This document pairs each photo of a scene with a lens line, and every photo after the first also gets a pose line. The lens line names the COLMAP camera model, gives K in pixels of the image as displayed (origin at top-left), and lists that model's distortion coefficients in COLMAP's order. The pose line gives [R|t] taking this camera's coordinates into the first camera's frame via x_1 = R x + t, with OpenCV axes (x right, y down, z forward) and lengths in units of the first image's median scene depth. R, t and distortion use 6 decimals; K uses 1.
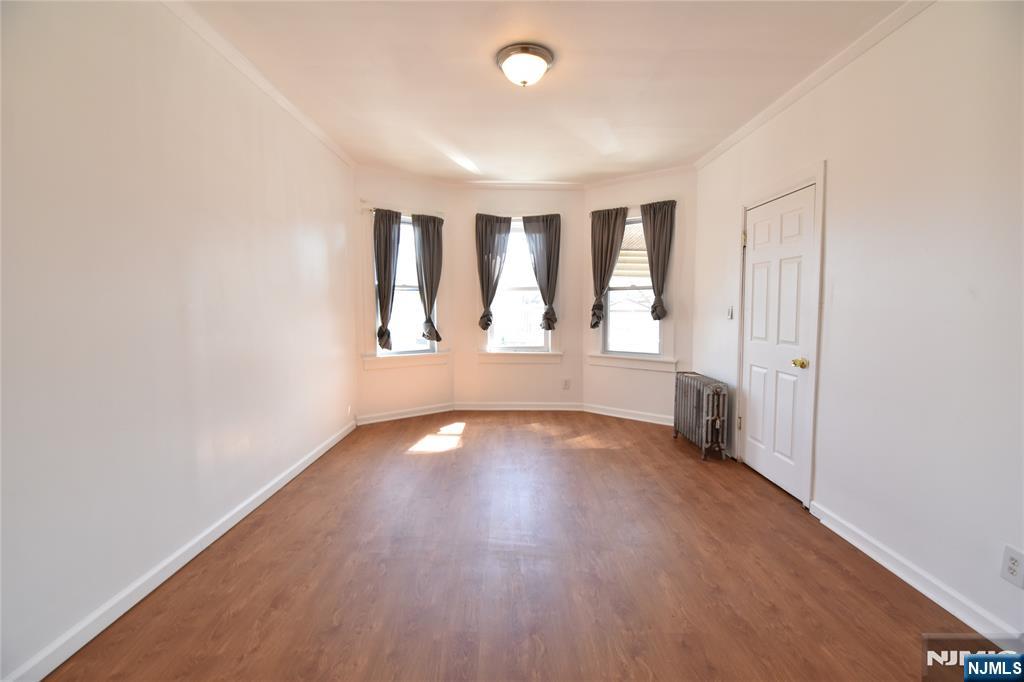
lens RADIAL K [[446.3, 0, 511.4], [0, 446.3, 338.9], [0, 0, 1]] dist [0.002931, -0.000022]
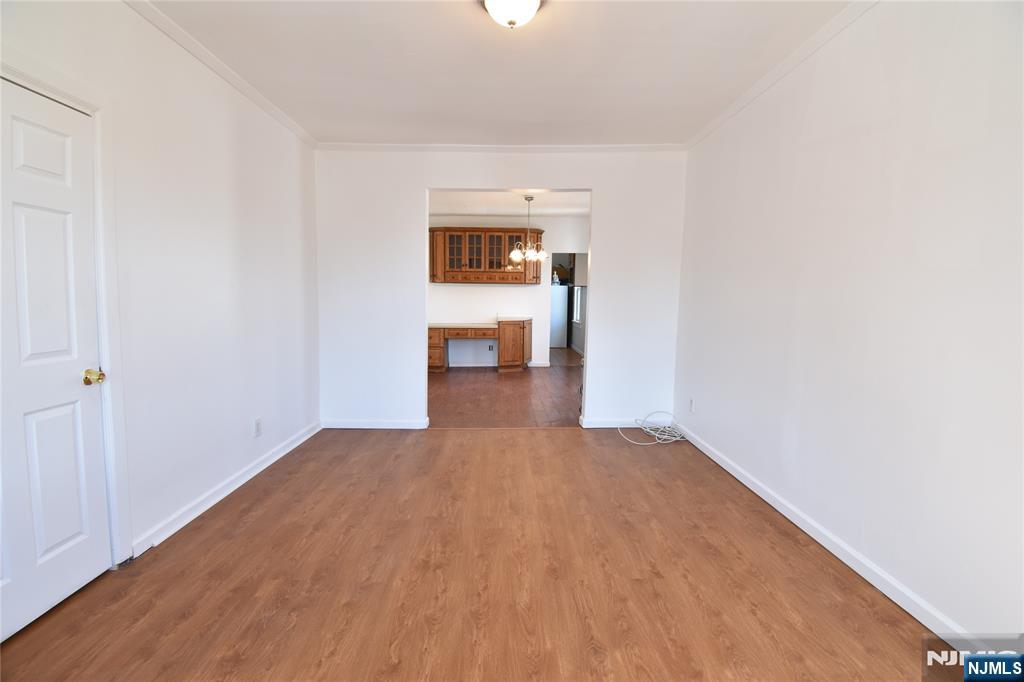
lens RADIAL K [[446.3, 0, 513.8], [0, 446.3, 338.6], [0, 0, 1]] dist [0.002931, -0.000022]
pose [[-0.999771, -0.014928, -0.015322, 0.029193], [-0.017225, 0.986505, 0.162825, -0.146525], [0.012684, 0.163052, -0.986536, 1.974547]]
